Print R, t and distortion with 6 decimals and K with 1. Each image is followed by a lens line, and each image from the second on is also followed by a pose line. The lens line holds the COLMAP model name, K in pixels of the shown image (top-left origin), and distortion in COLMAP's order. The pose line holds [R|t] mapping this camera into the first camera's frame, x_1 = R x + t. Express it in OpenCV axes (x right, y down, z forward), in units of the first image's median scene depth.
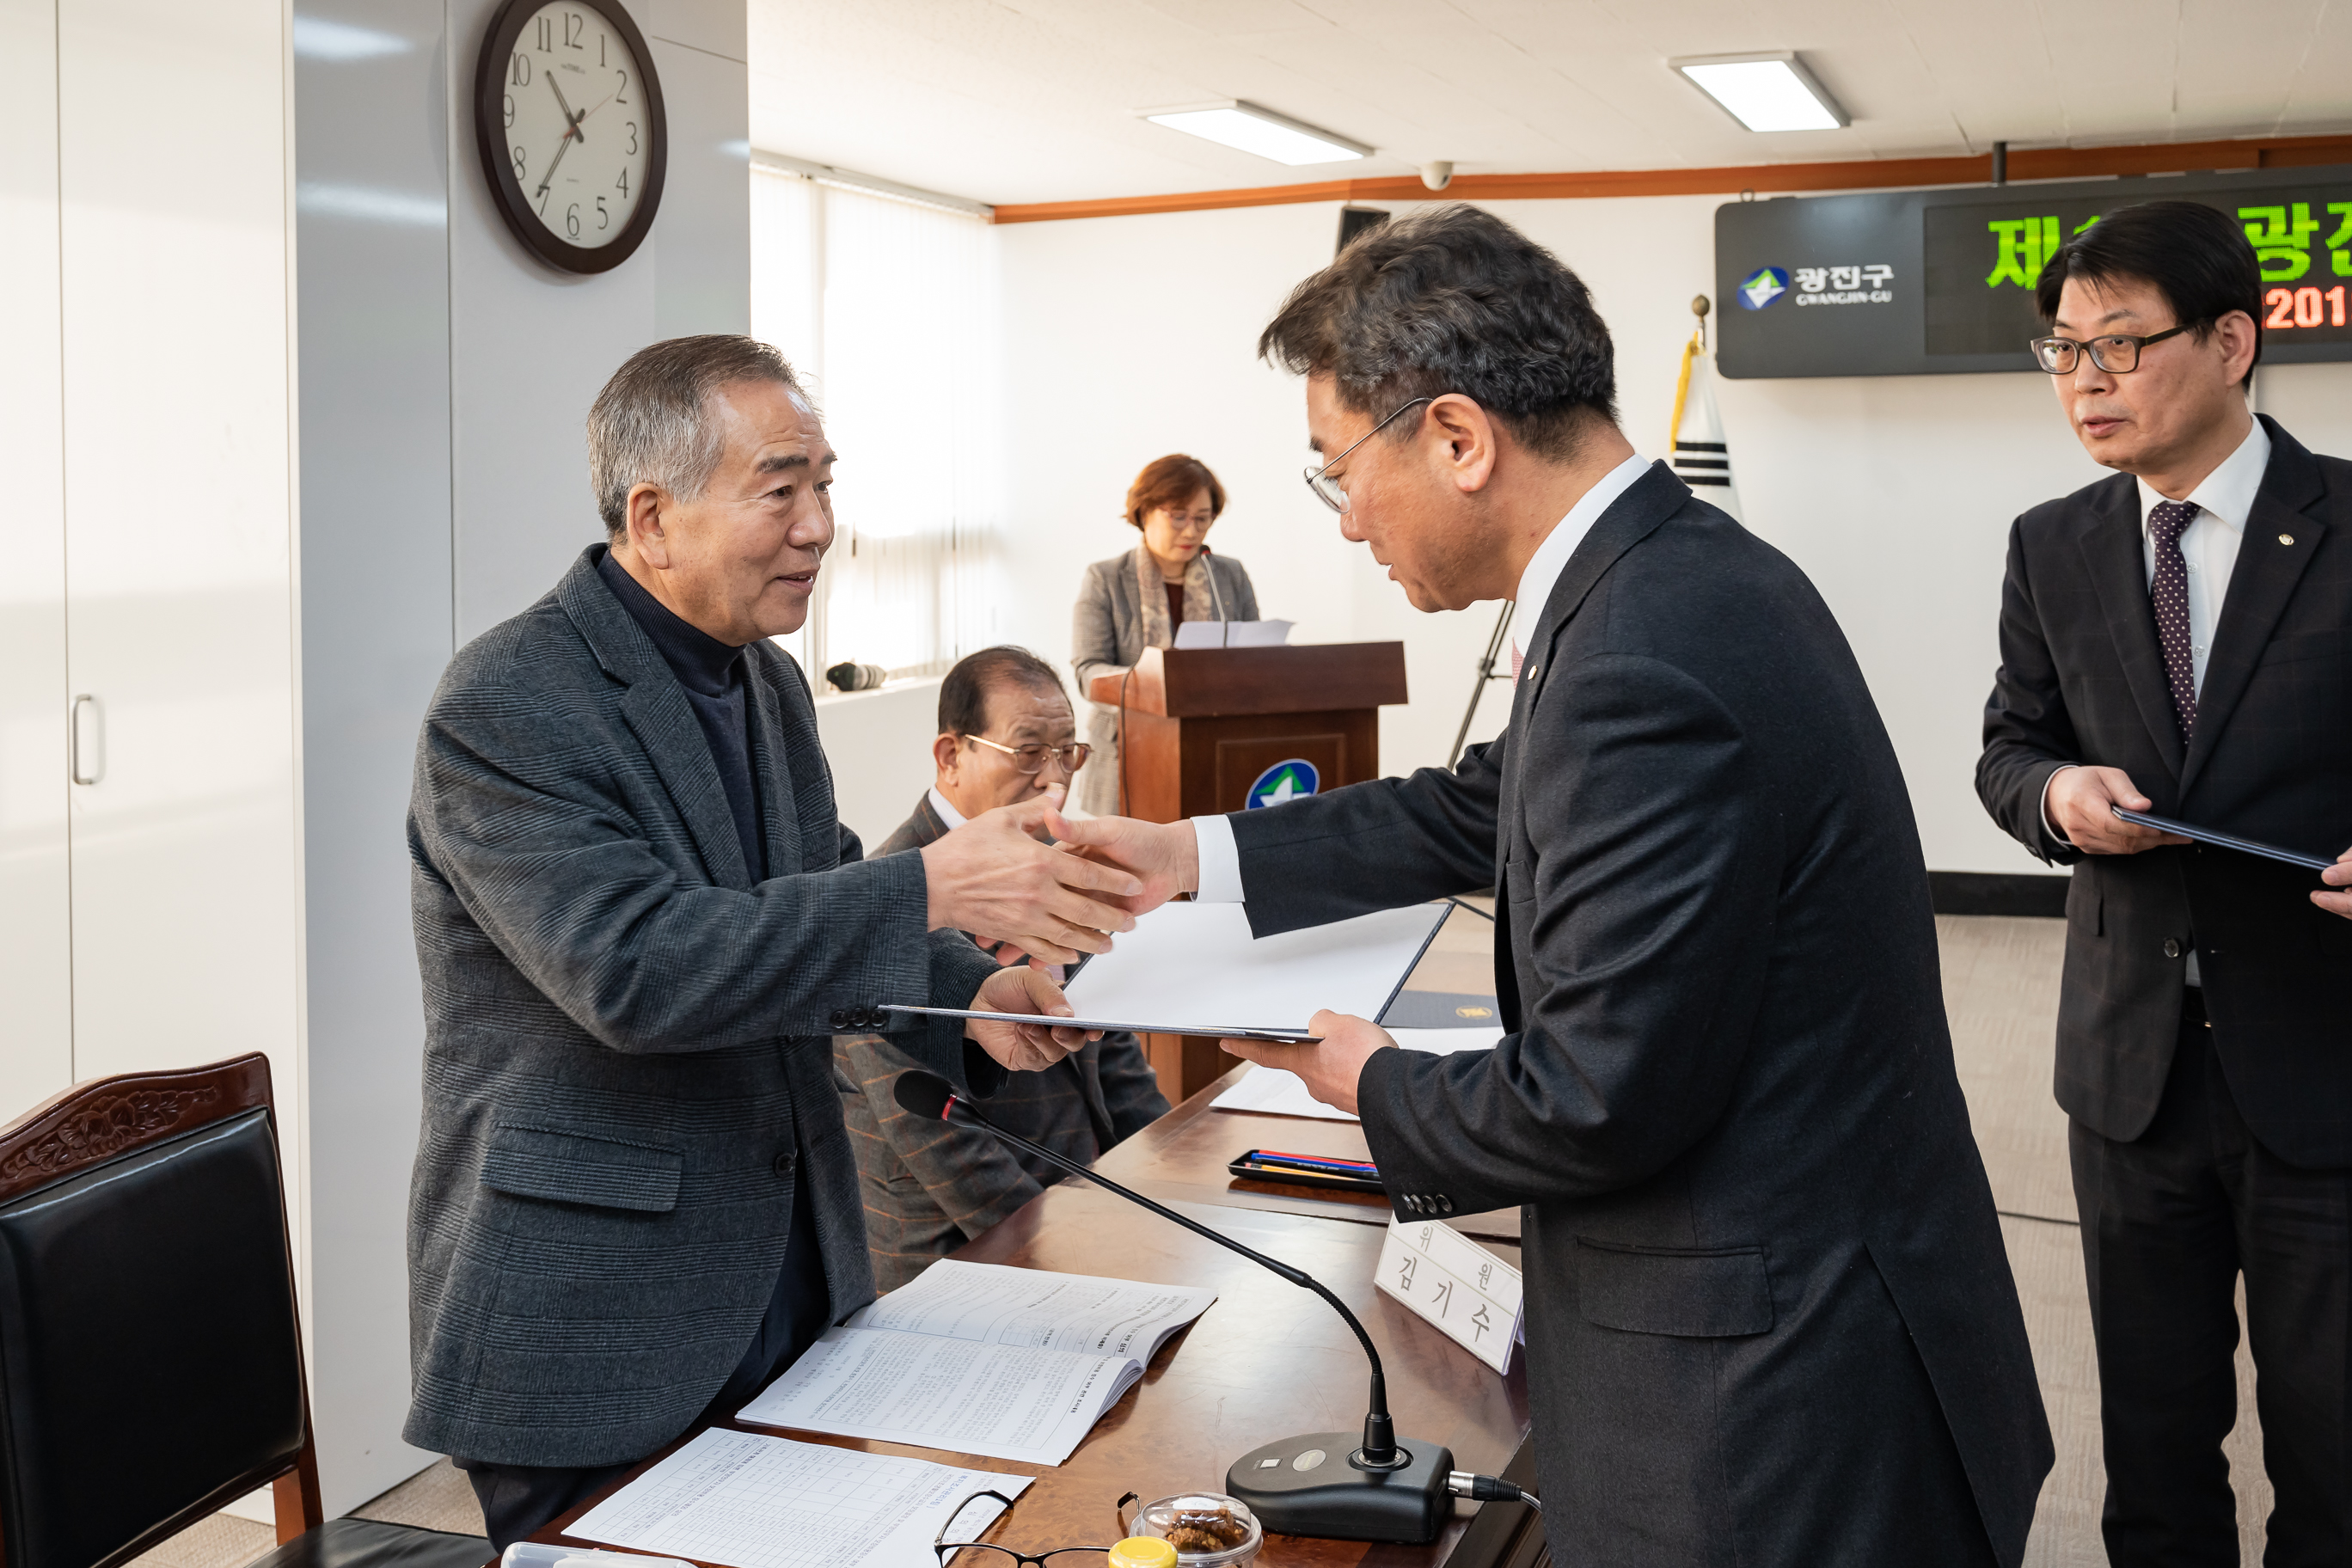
lens RADIAL K [[2323.3, 0, 1131.8], [0, 2323.3, 499.4], [0, 0, 1]] dist [0.000739, 0.000000]
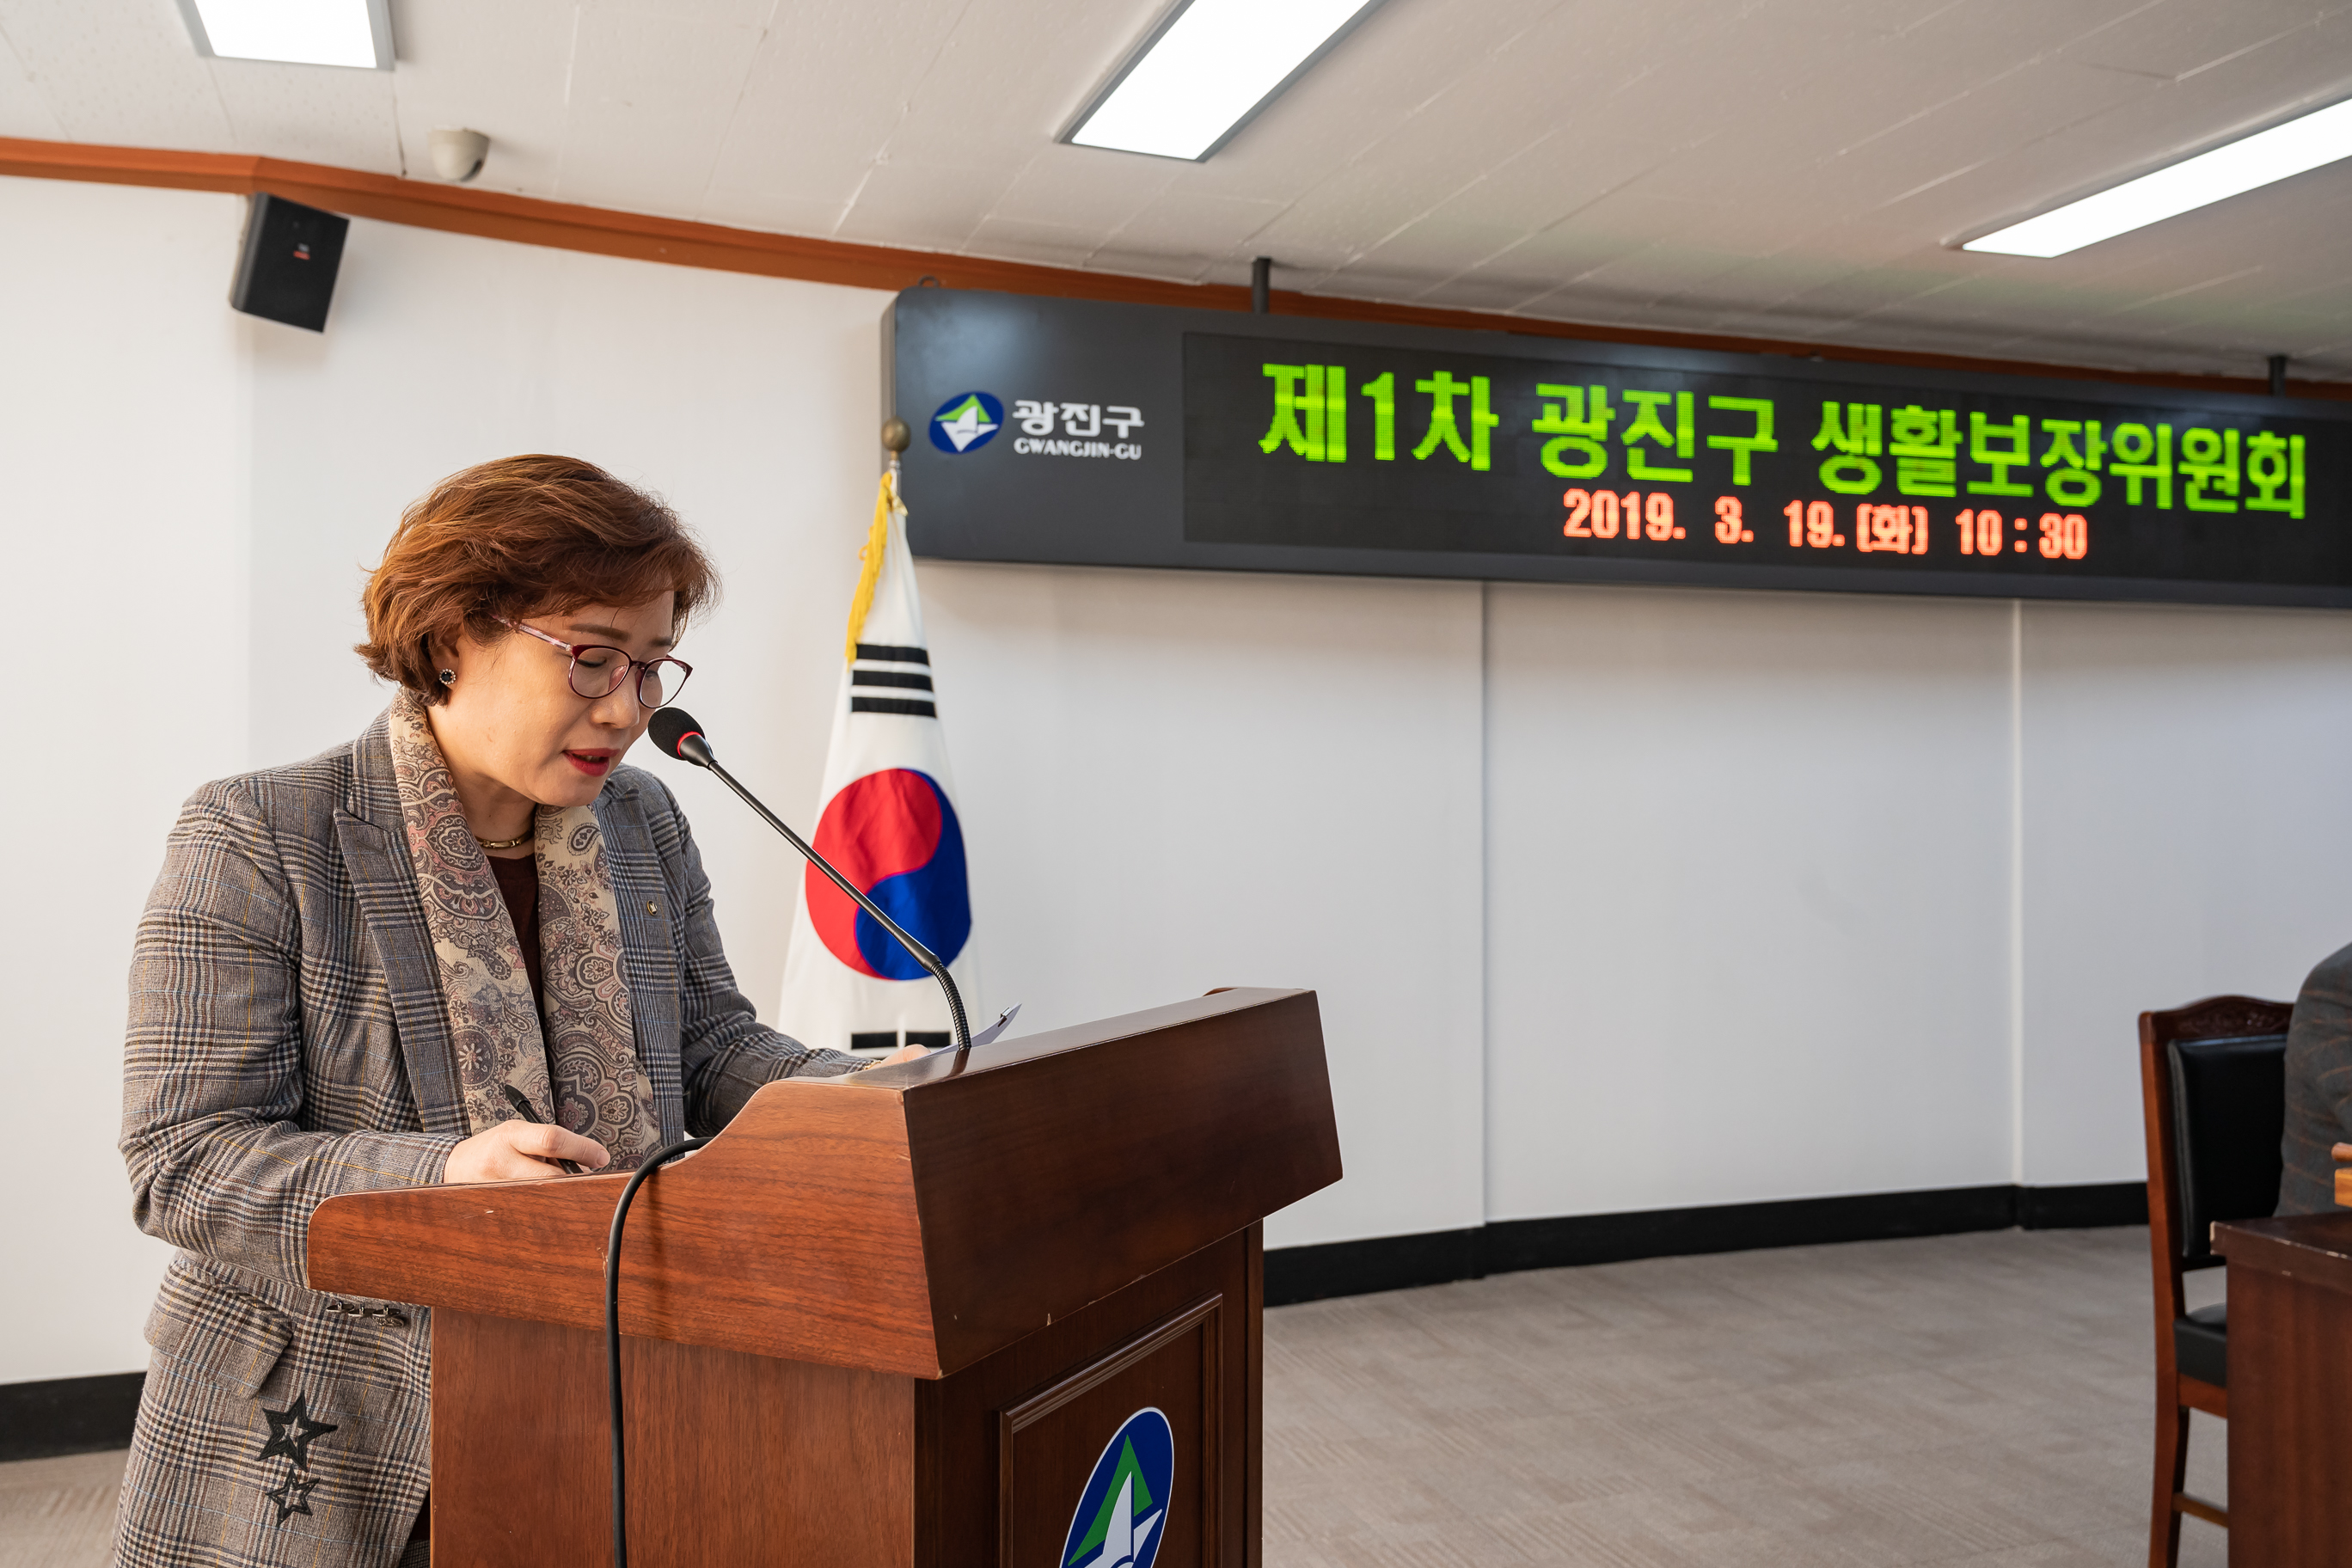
lens RADIAL K [[1980.2, 0, 1156.6], [0, 1980.2, 781.6], [0, 0, 1]] dist [-0.001598, -0.006490]
pose [[0.739103, 0.016332, 0.673395, -0.072374], [-0.001041, 0.999733, -0.023104, 0.026413], [-0.673592, 0.016375, 0.738922, 0.582889]]
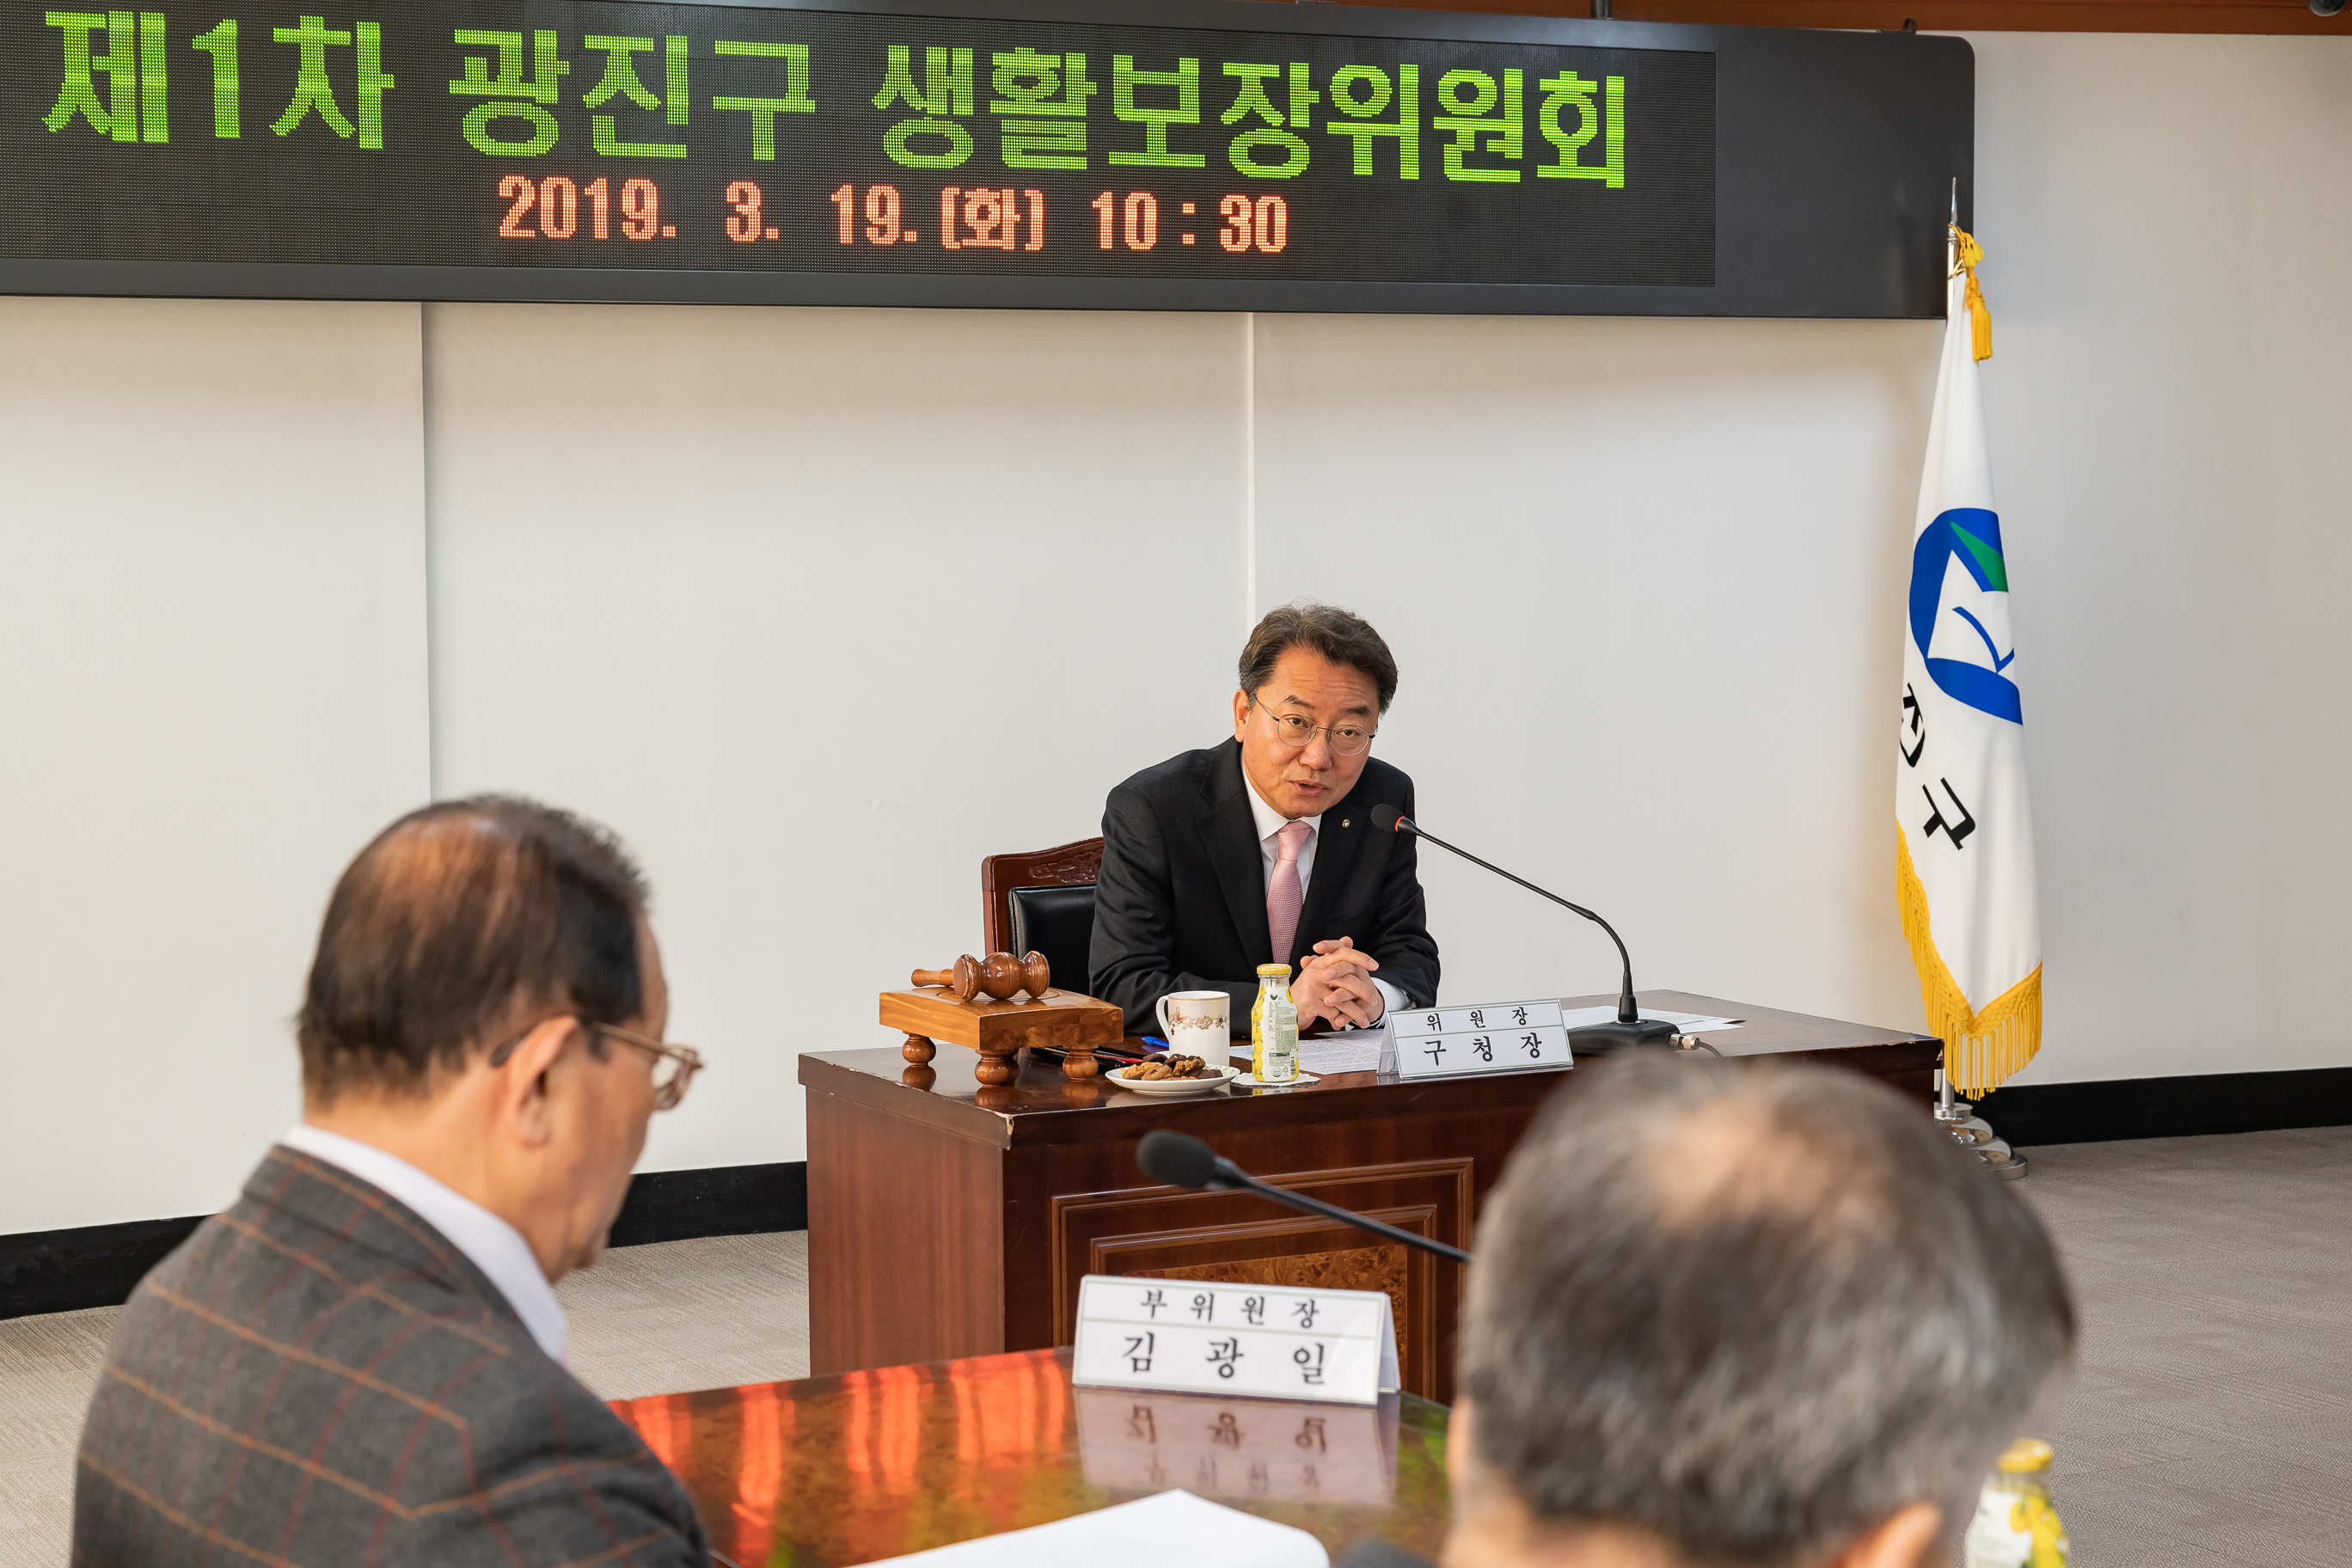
lens RADIAL K [[4285.7, 0, 1170.4], [0, 4285.7, 787.5], [0, 0, 1]] dist [-0.009029, 0.000000]
pose [[0.629421, -0.041795, 0.775939, -0.241252], [0.009089, 0.998880, 0.046431, 0.015182], [-0.777011, -0.022172, 0.629096, 0.186924]]
